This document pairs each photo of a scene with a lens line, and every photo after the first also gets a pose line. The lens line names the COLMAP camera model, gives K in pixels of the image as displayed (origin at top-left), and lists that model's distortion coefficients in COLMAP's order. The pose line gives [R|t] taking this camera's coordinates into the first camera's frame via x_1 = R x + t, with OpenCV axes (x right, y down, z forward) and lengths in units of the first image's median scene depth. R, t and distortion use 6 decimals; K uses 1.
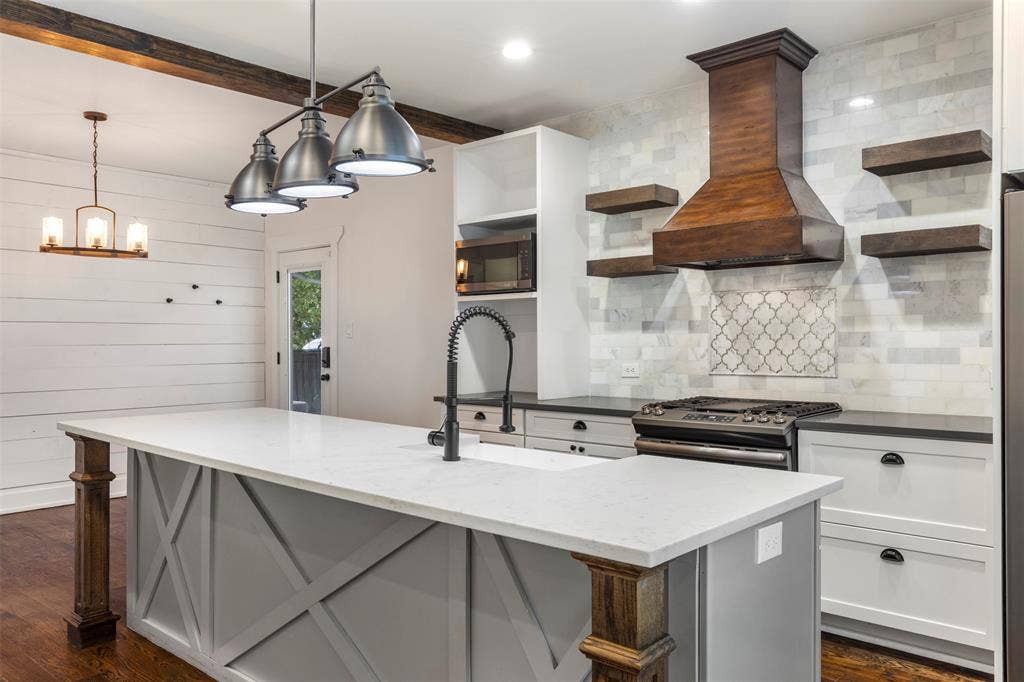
lens RADIAL K [[765.6, 0, 488.5], [0, 765.6, 347.3], [0, 0, 1]] dist [0.002683, -0.005841]
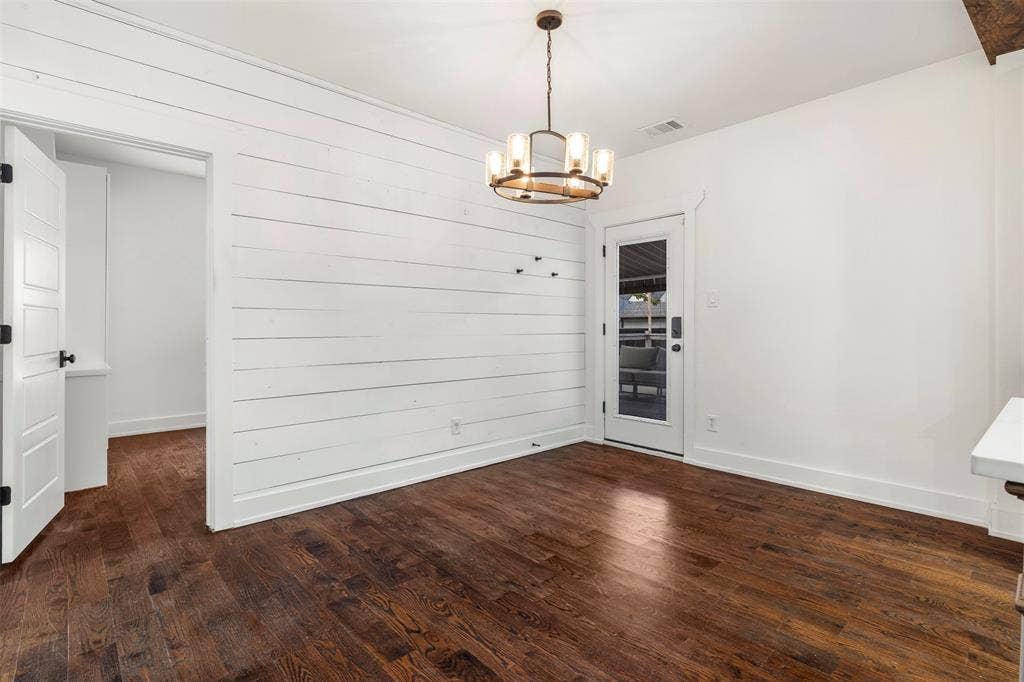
lens RADIAL K [[508.7, 0, 512.8], [0, 508.7, 324.1], [0, 0, 1]] dist [0.000448, -0.000243]
pose [[0.992208, 0.002086, -0.124576, -0.316315], [-0.003700, 0.999912, -0.012727, 0.016794], [0.124538, 0.013088, 0.992129, 0.305132]]
